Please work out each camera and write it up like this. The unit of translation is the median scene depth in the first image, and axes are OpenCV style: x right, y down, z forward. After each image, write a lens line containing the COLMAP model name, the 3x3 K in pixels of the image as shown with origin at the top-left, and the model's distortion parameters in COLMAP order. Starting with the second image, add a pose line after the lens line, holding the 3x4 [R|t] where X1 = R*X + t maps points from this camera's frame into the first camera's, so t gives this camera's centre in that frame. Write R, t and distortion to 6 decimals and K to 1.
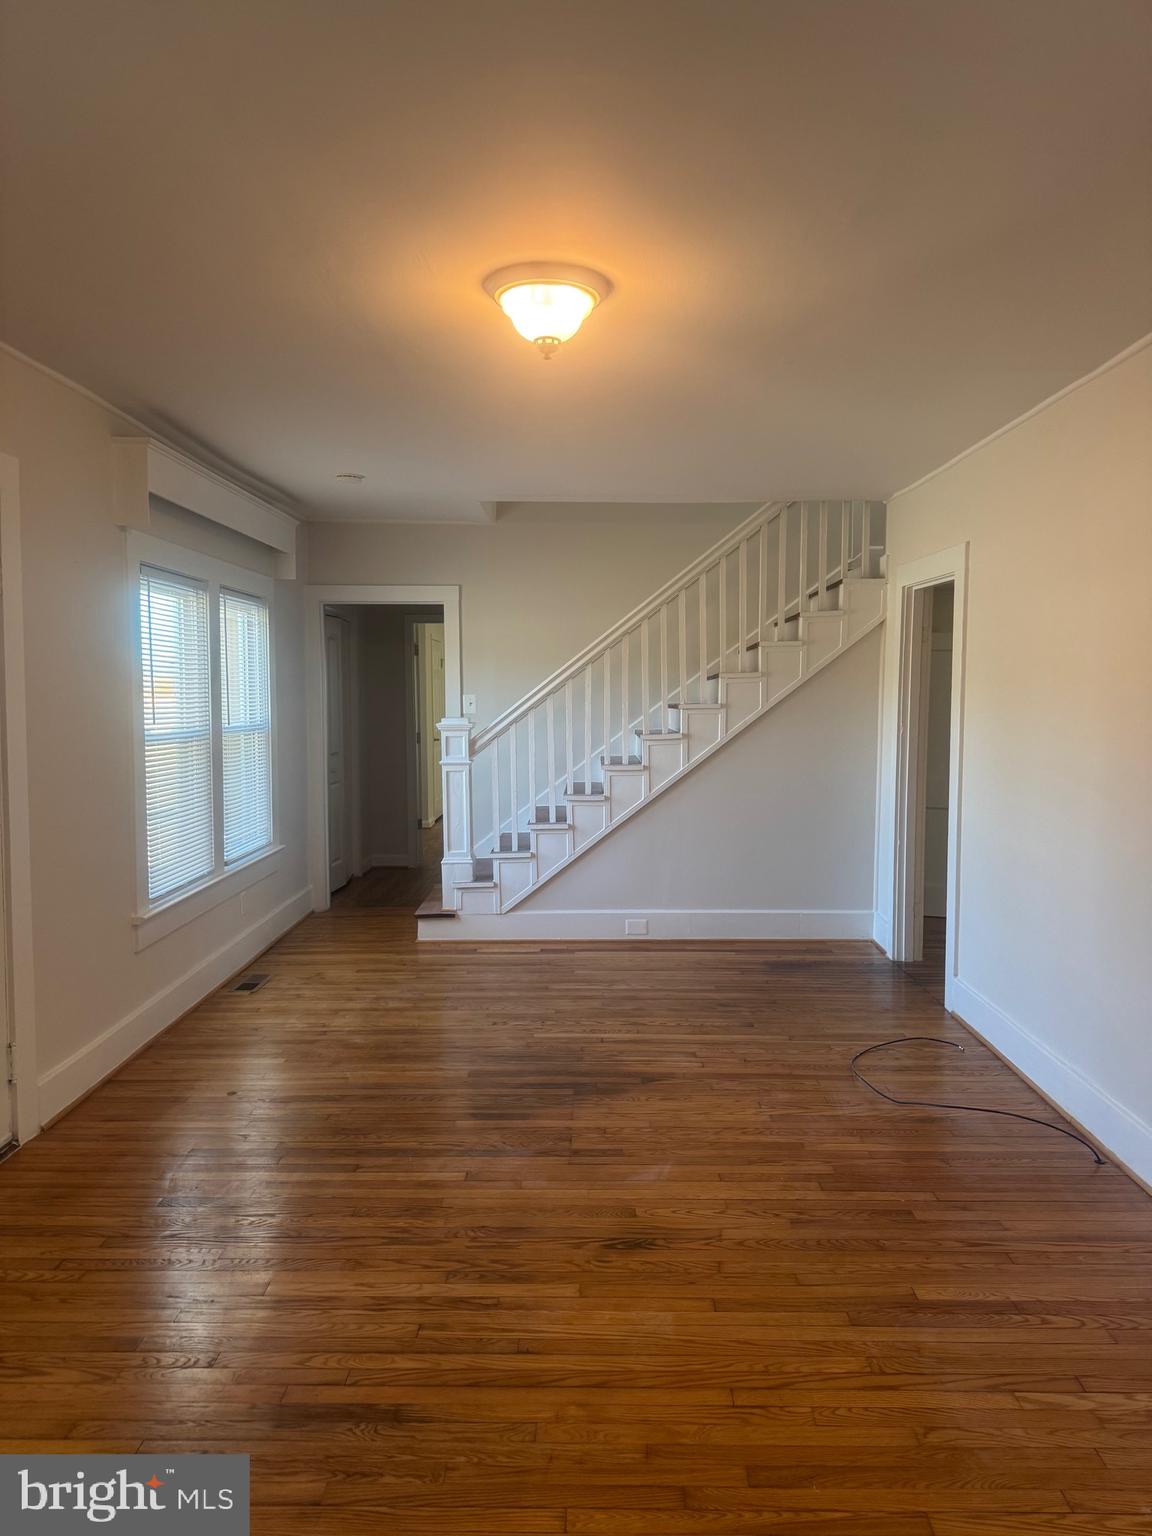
lens RADIAL K [[1059.8, 0, 575.3], [0, 1059.8, 769.0], [0, 0, 1]] dist [-0.002451, -0.000560]
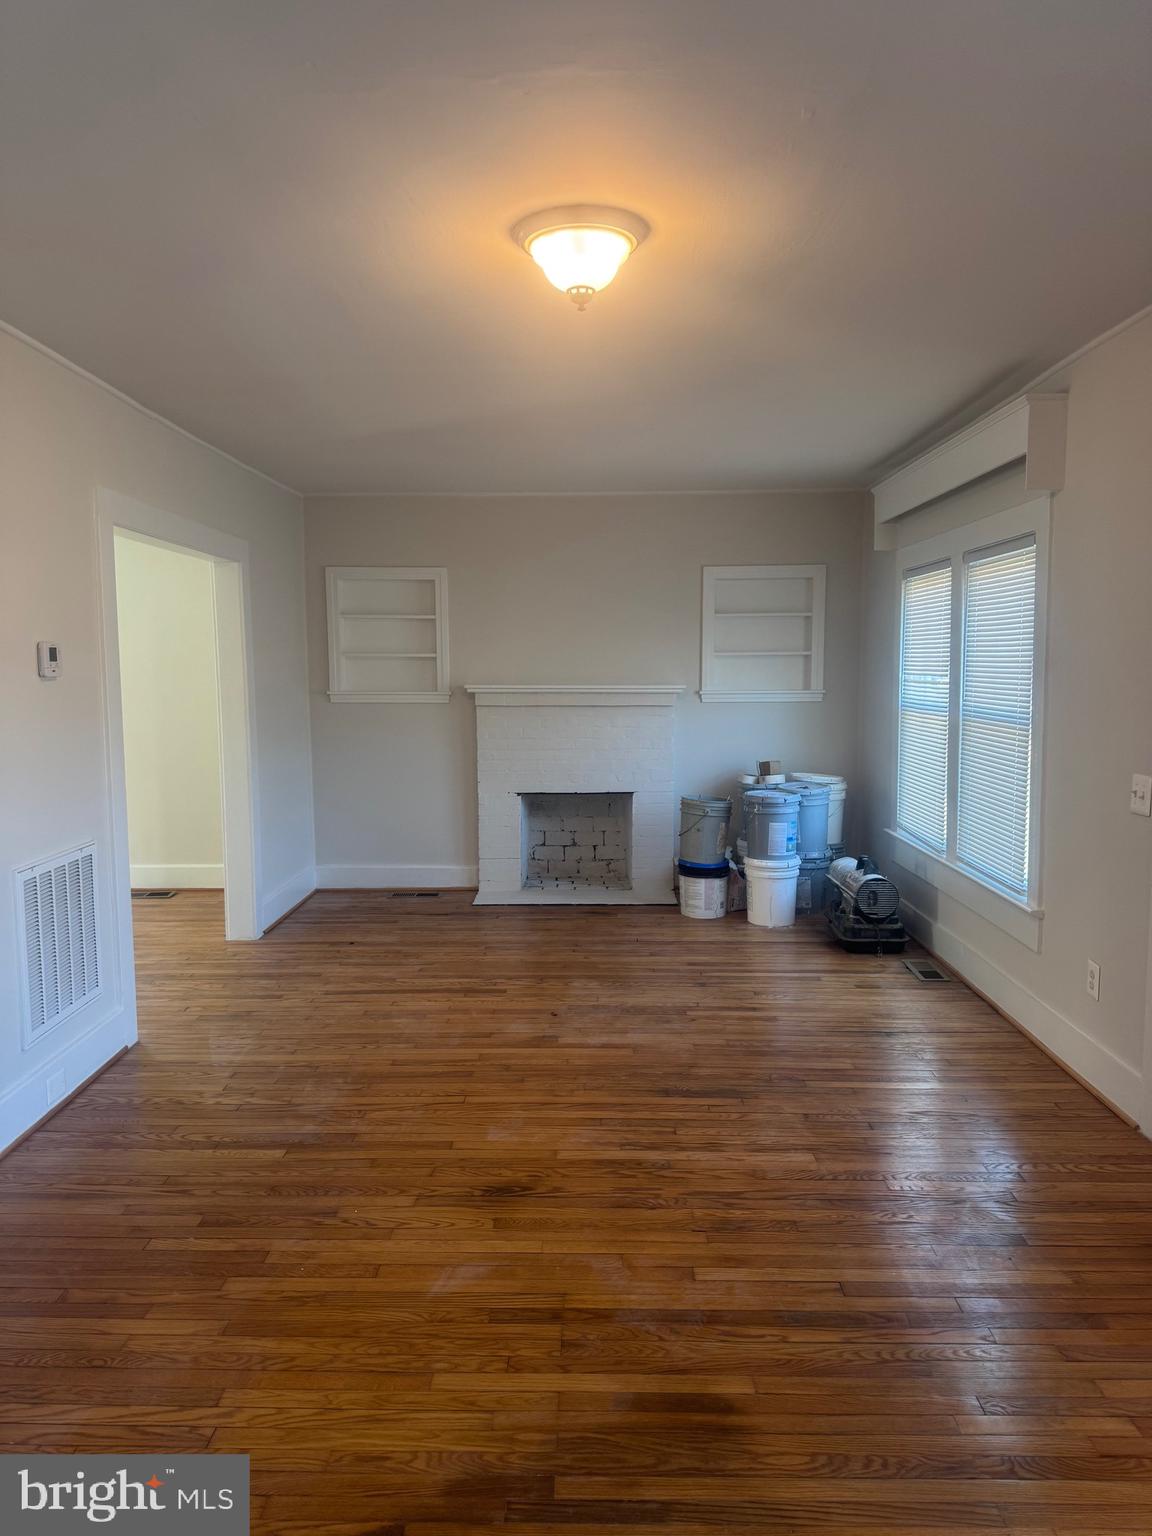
lens RADIAL K [[1059.8, 0, 575.4], [0, 1059.8, 767.2], [0, 0, 1]] dist [-0.002451, -0.000560]
pose [[-0.999995, 0.002359, -0.002179, -0.014877], [0.001940, 0.984501, 0.175370, -0.151173], [0.002559, 0.175365, -0.984500, 1.961076]]
